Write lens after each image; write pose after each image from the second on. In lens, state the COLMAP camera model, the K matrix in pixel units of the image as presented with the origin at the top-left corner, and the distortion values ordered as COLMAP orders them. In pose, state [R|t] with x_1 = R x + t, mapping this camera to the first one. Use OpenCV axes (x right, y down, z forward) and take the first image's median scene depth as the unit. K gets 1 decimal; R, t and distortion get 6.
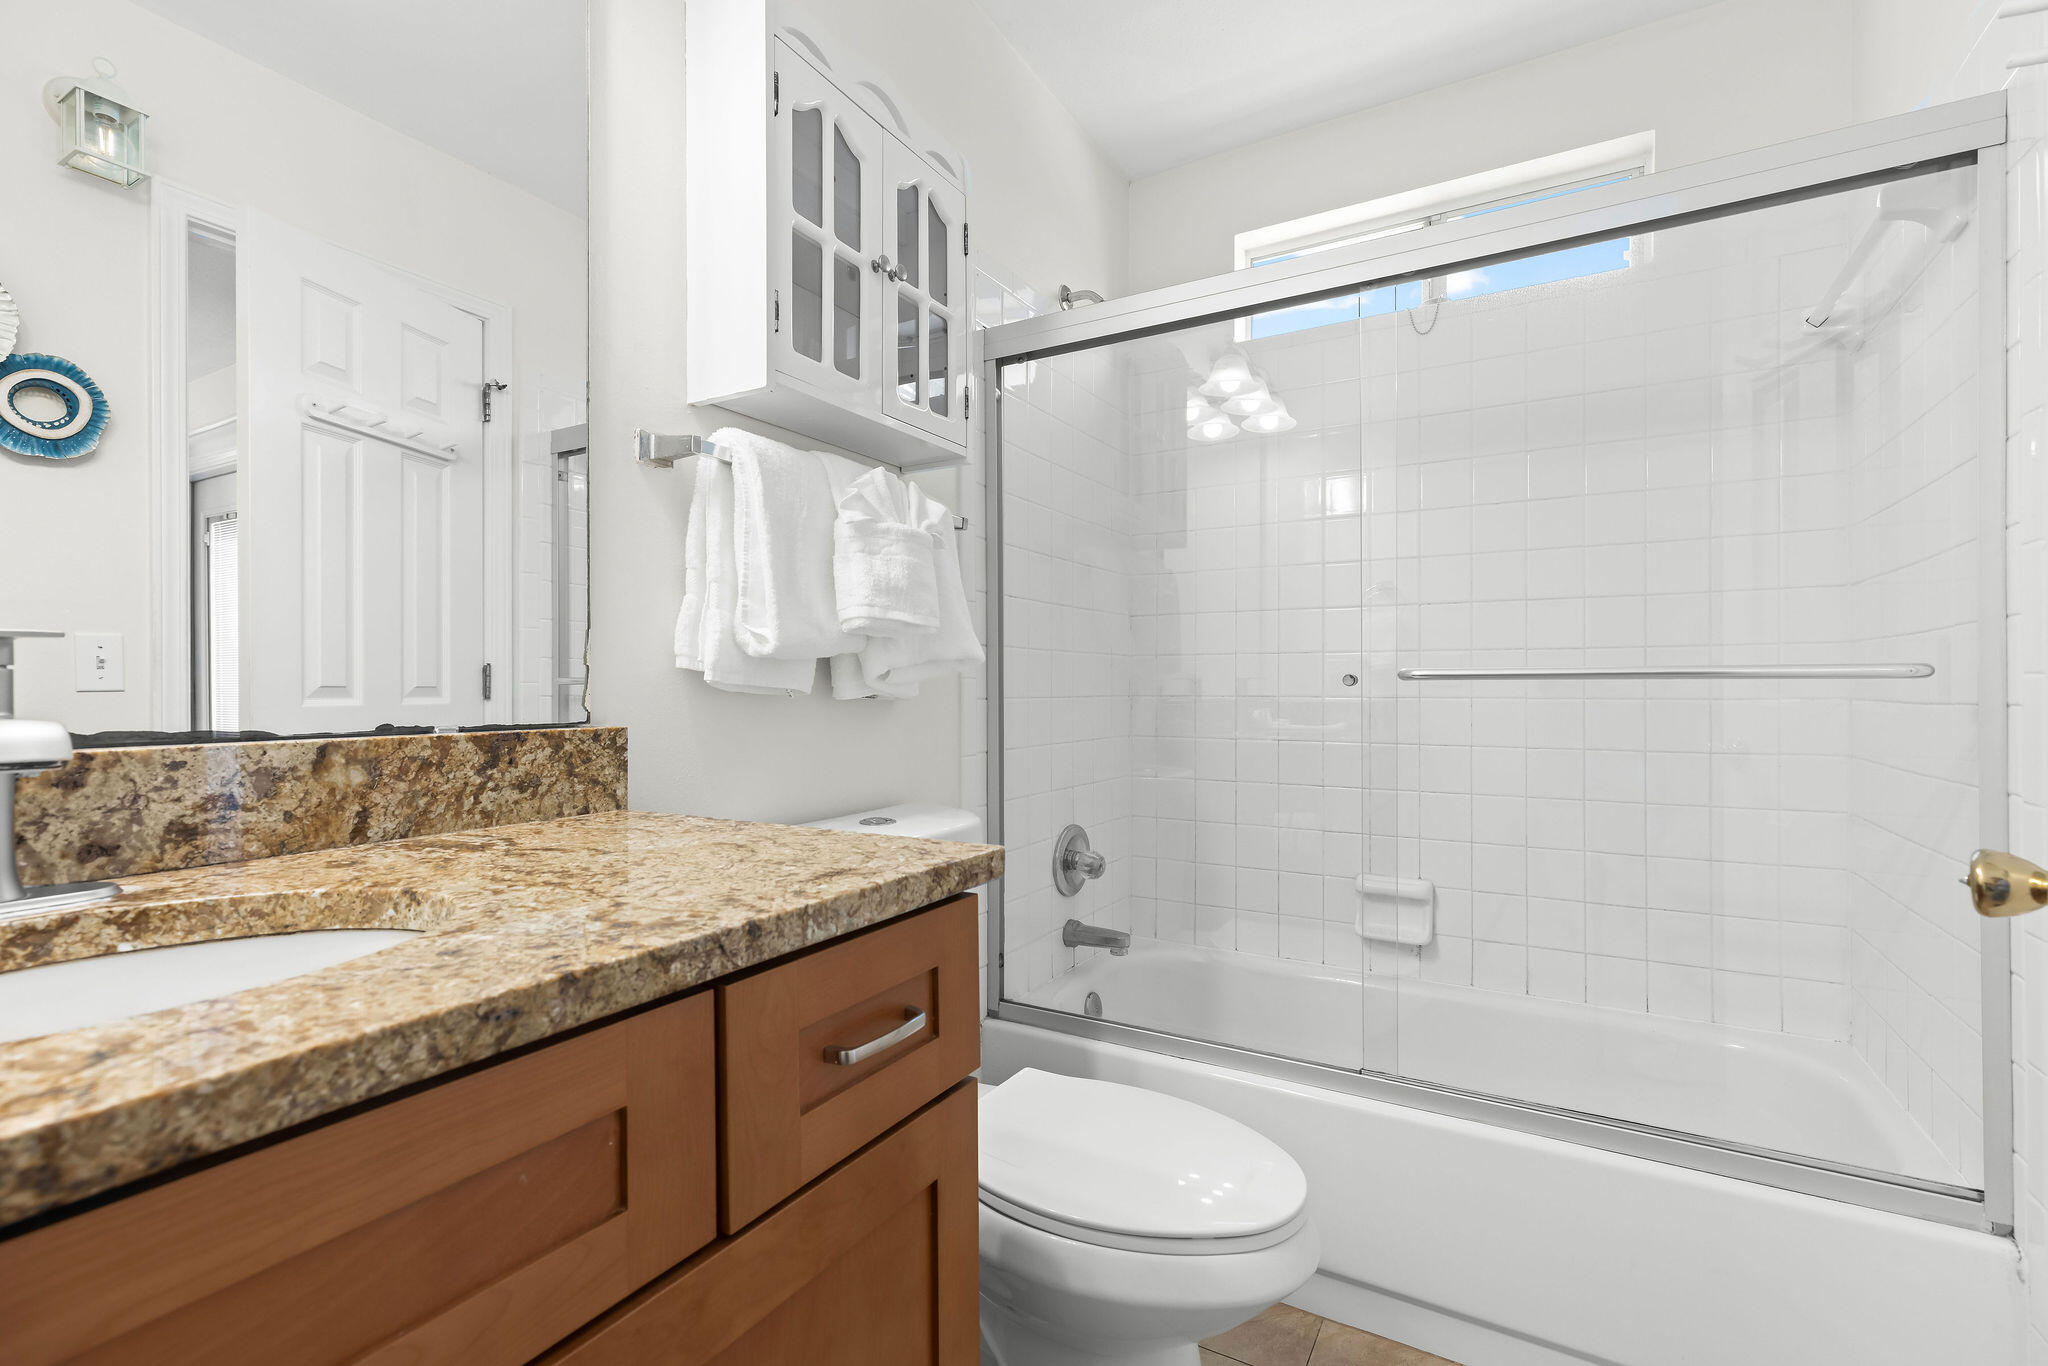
lens RADIAL K [[913.3, 0, 1022.4], [0, 913.3, 688.0], [0, 0, 1]] dist [0.002572, 0.000487]
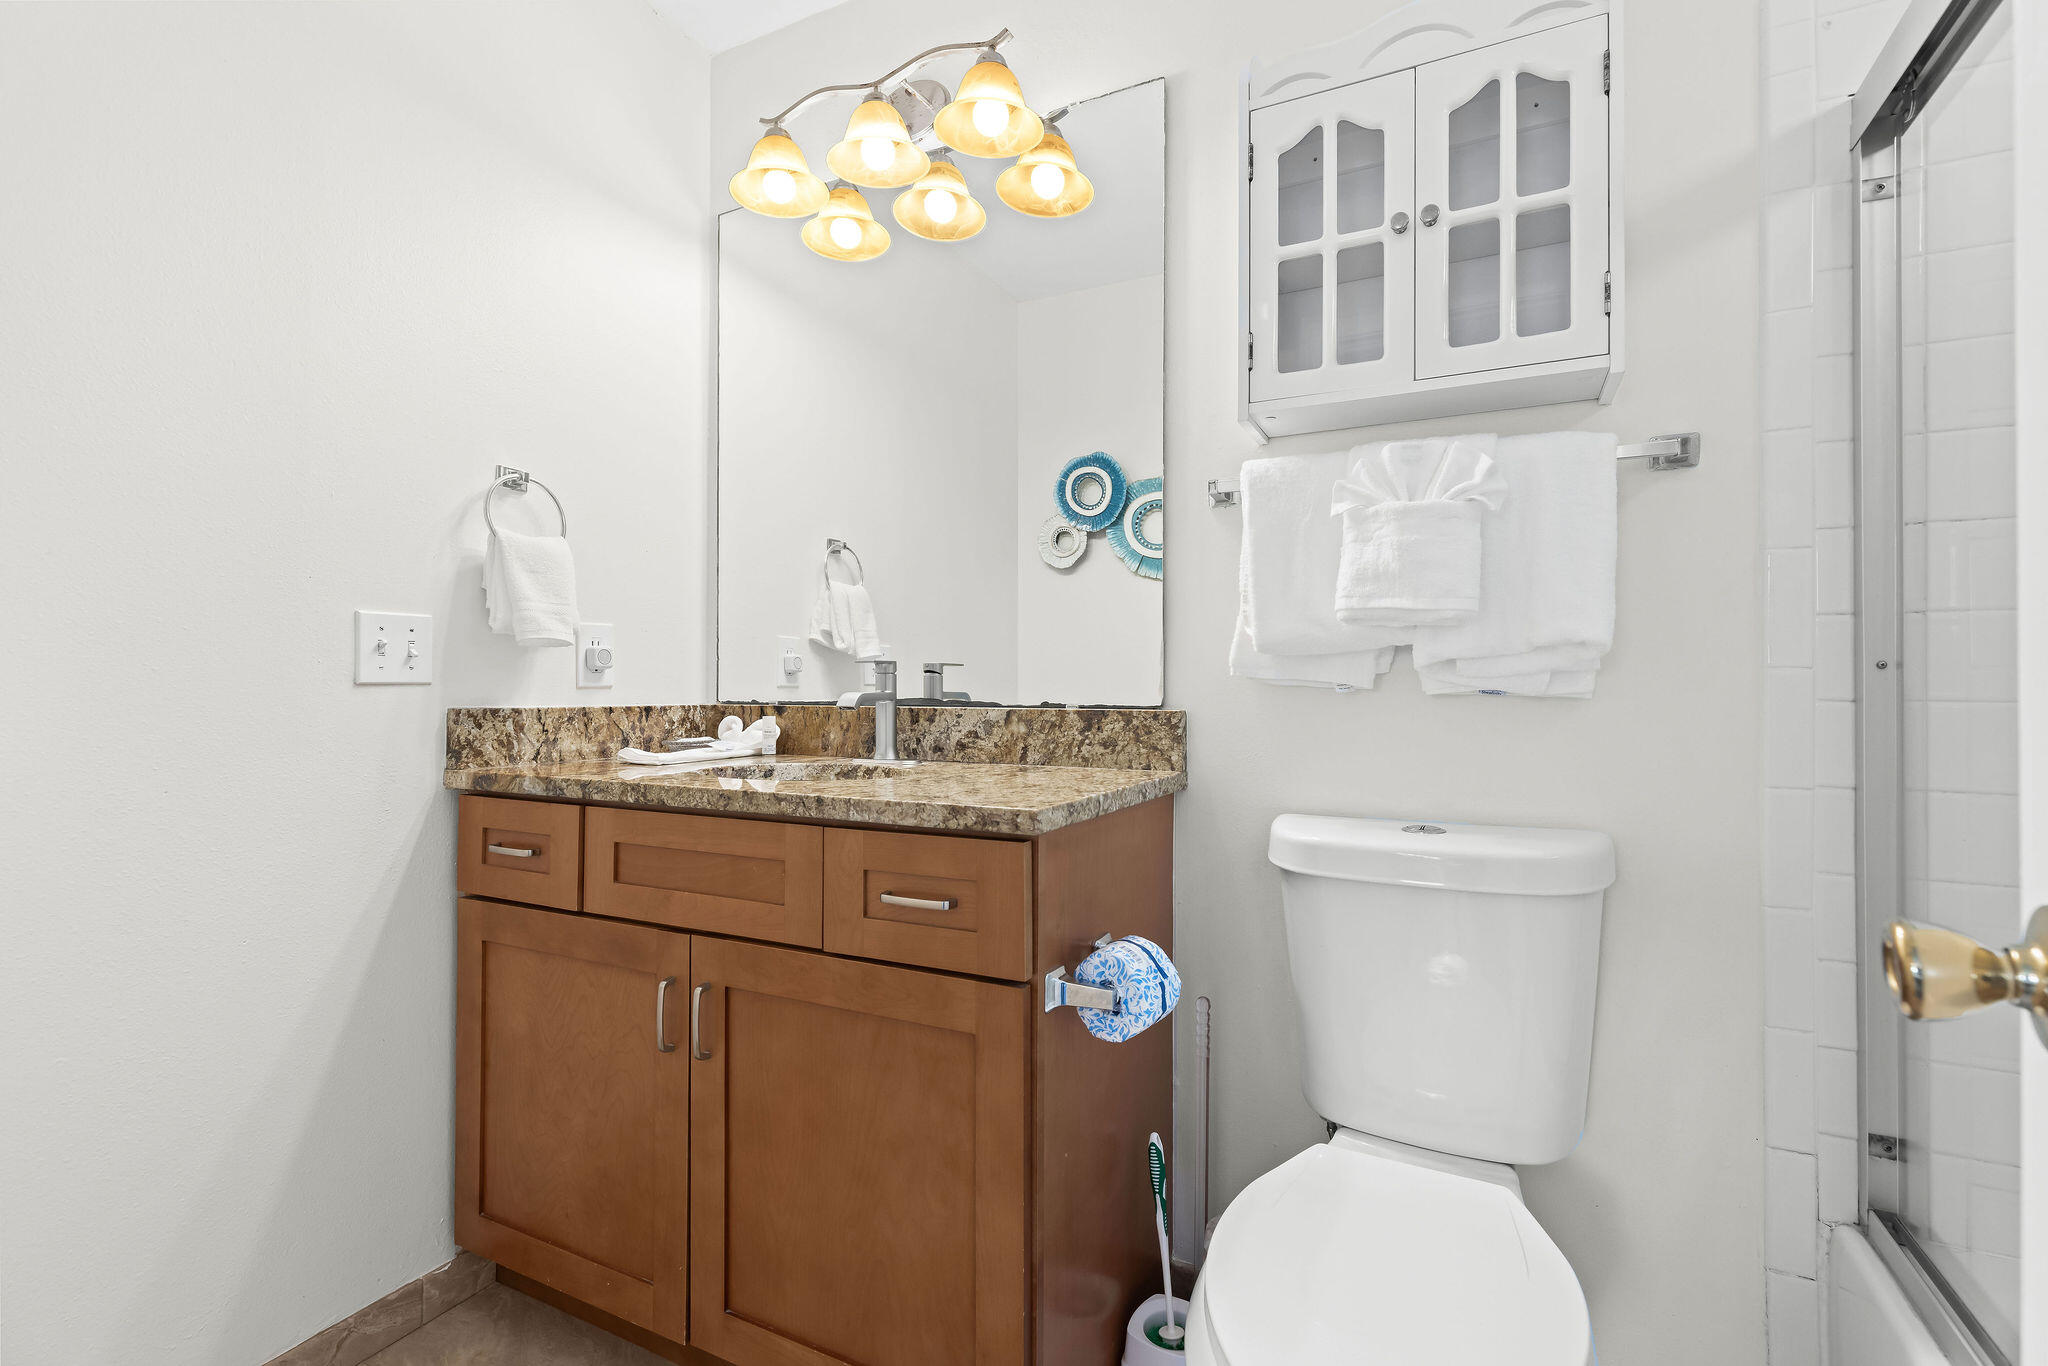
lens RADIAL K [[913.3, 0, 1024.5], [0, 913.3, 685.3], [0, 0, 1]] dist [0.002572, 0.000487]
pose [[0.072815, 0.000275, -0.997345, 1.083922], [-0.003705, 0.999993, 0.000006, 0.007362], [0.997339, 0.003695, 0.072816, 0.817545]]
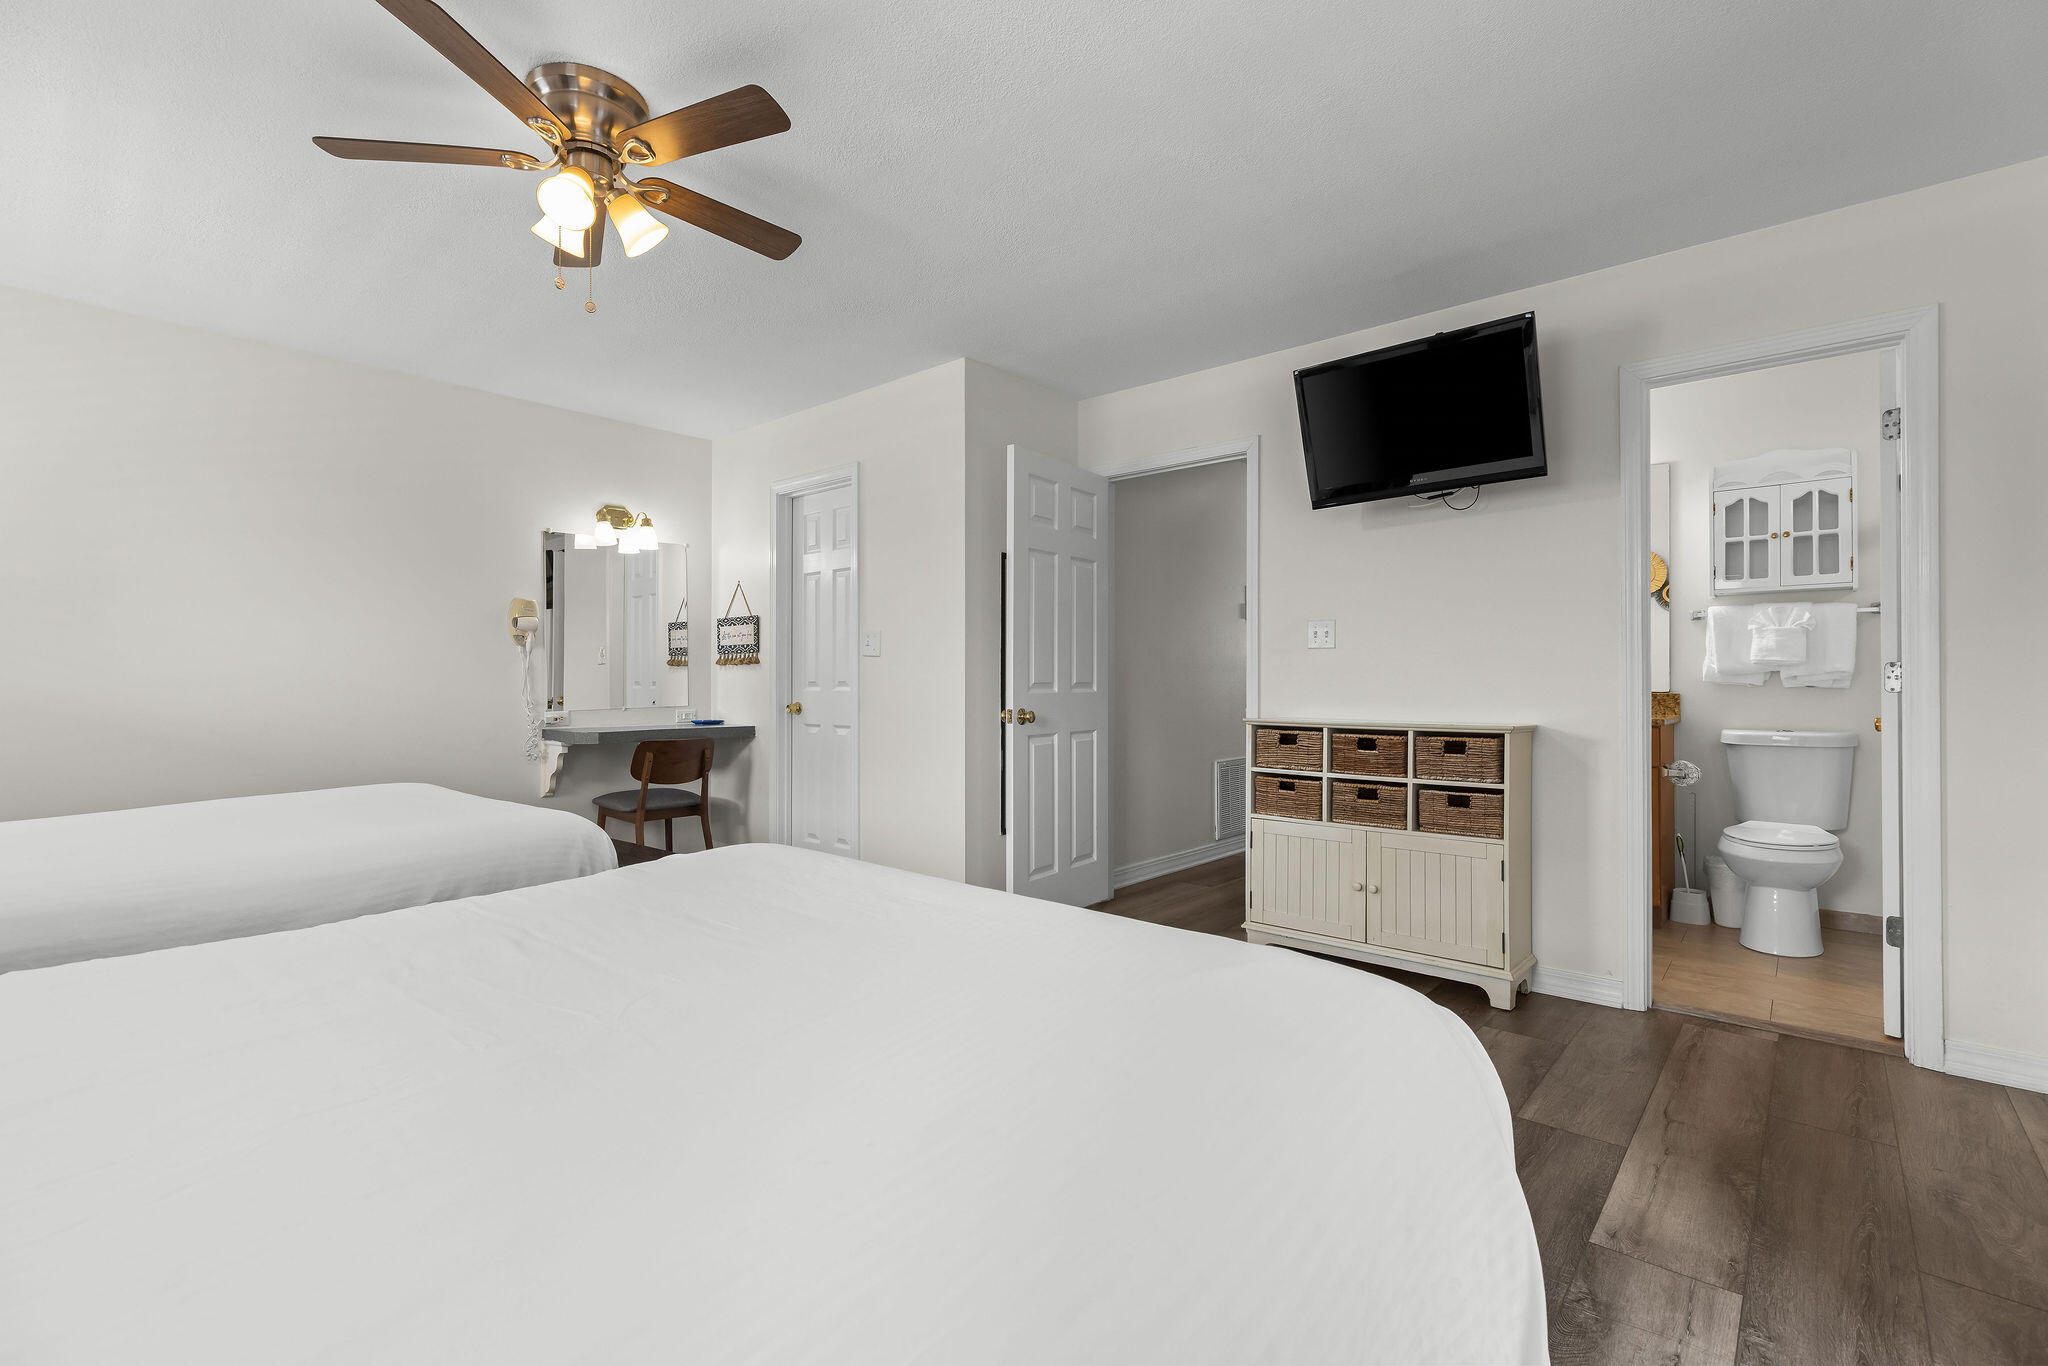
lens RADIAL K [[913.3, 0, 1023.2], [0, 913.3, 678.7], [0, 0, 1]] dist [0.002572, 0.000487]
pose [[-0.162883, -0.005028, -0.986633, 4.485406], [-0.004261, 0.999981, -0.004393, 0.012182], [0.986636, 0.003489, -0.162902, -1.253623]]
